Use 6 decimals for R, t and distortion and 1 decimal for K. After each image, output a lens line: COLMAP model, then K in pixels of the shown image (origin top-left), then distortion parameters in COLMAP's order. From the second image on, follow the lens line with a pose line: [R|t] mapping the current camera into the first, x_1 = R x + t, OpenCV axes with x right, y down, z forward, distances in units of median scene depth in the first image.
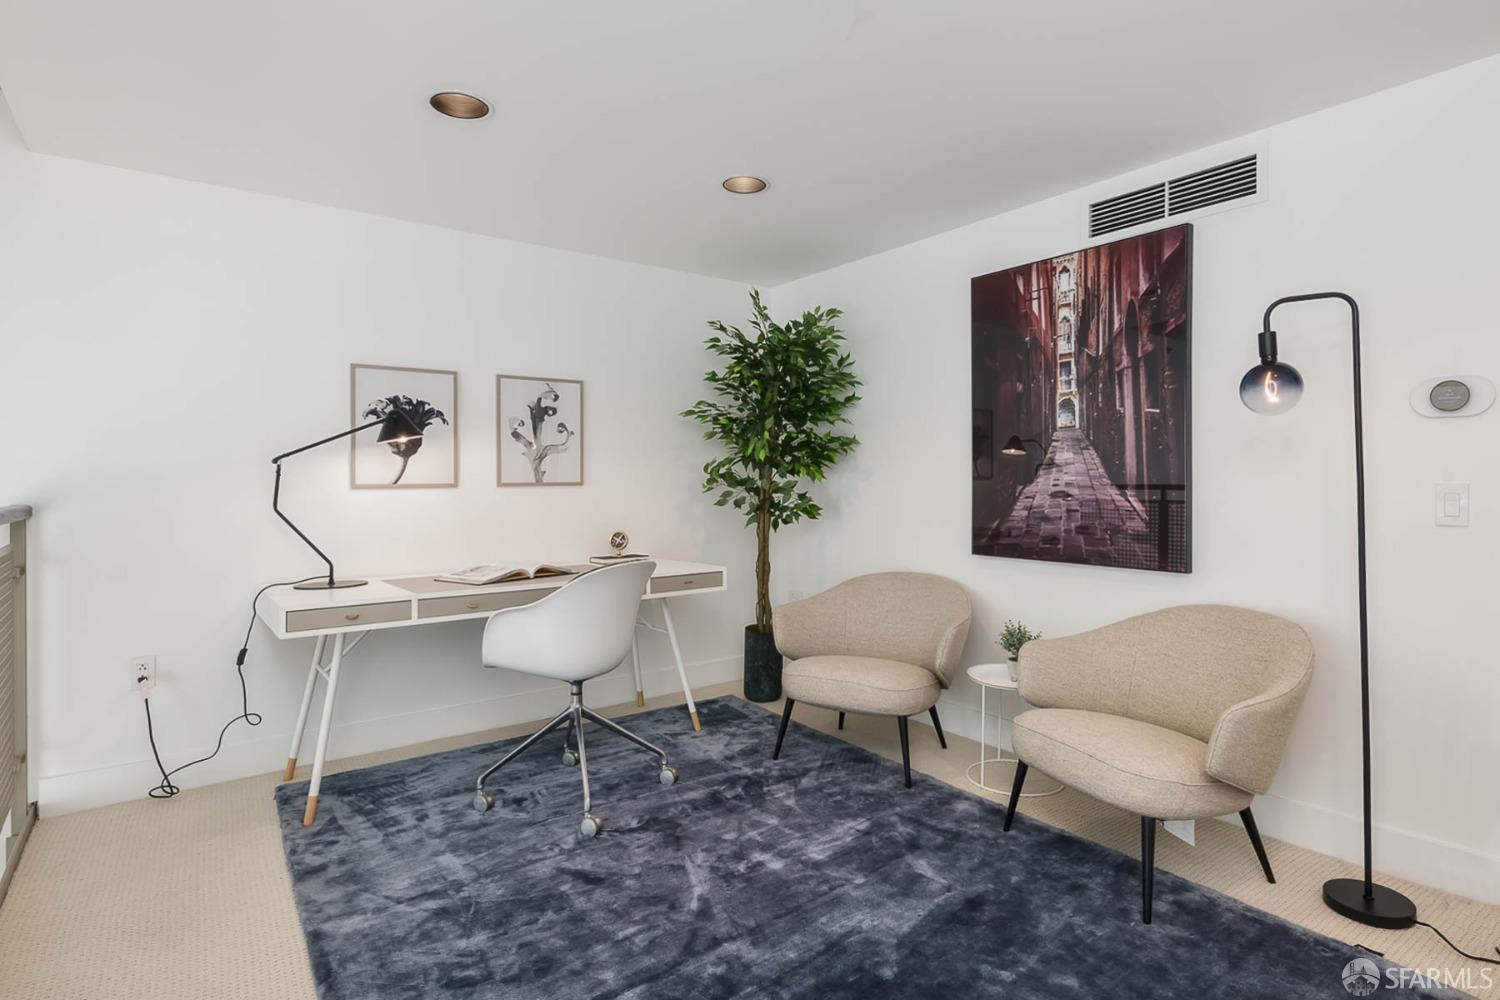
lens RADIAL K [[783.6, 0, 750.9], [0, 783.6, 479.1], [0, 0, 1]] dist [-0.000060, -0.000305]
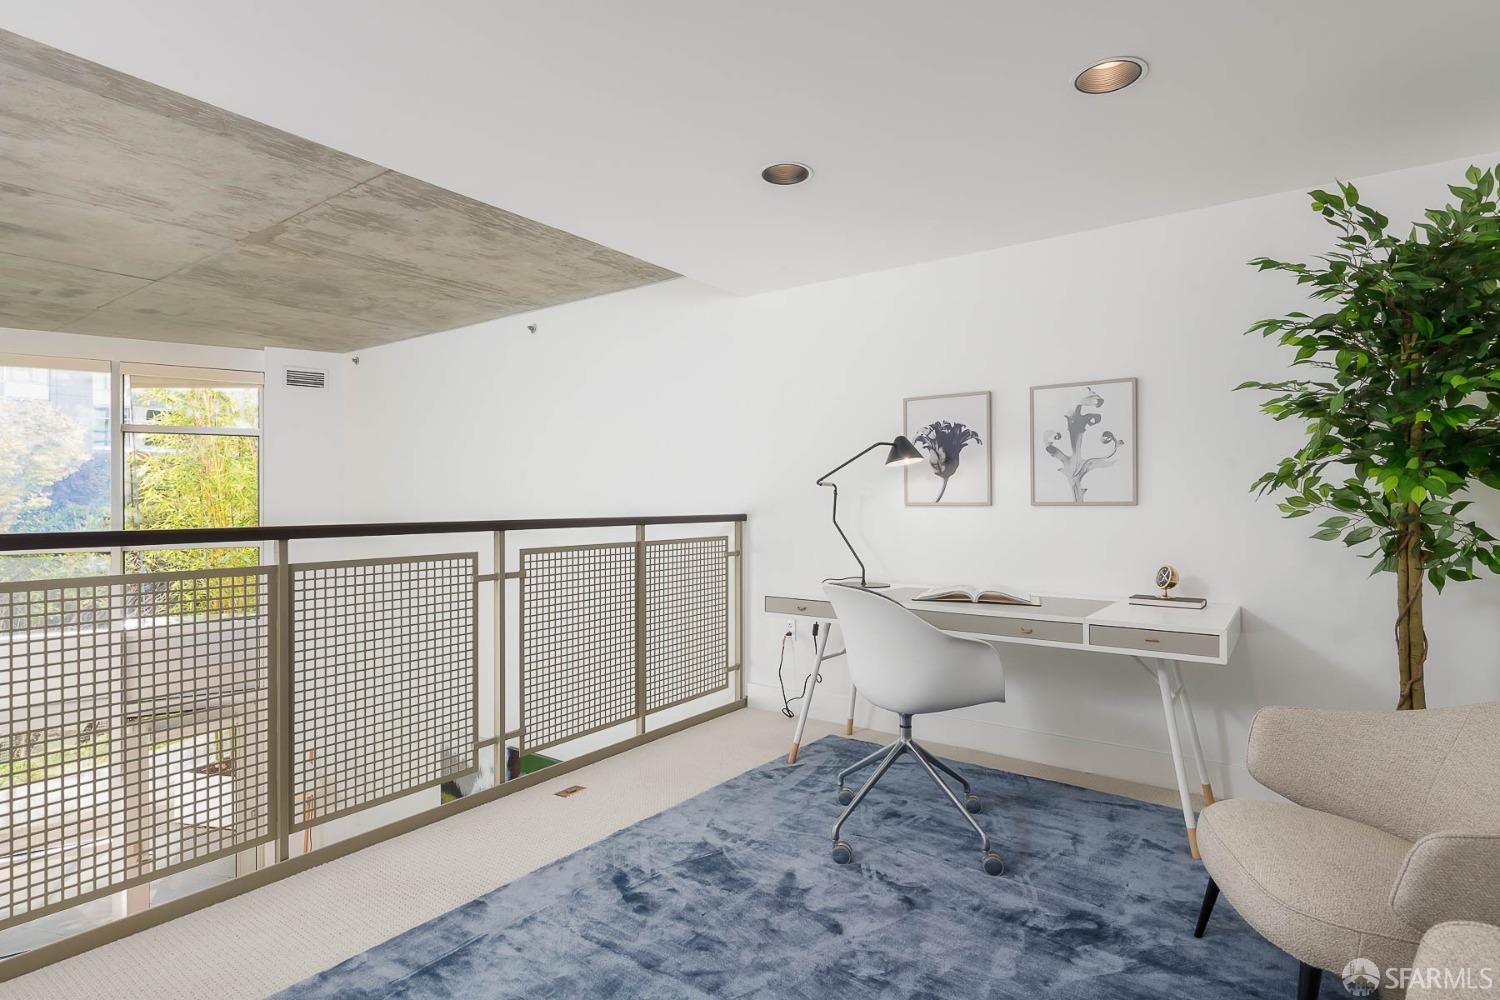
lens RADIAL K [[752.9, 0, 750.0], [0, 752.9, 500.0], [0, 0, 1]] dist [0.003401, 0.000221]
pose [[0.299012, 0.005397, -0.954234, 0.446953], [0.001727, 0.999979, 0.006197, -0.003595], [0.954248, -0.003501, 0.298996, 0.410630]]
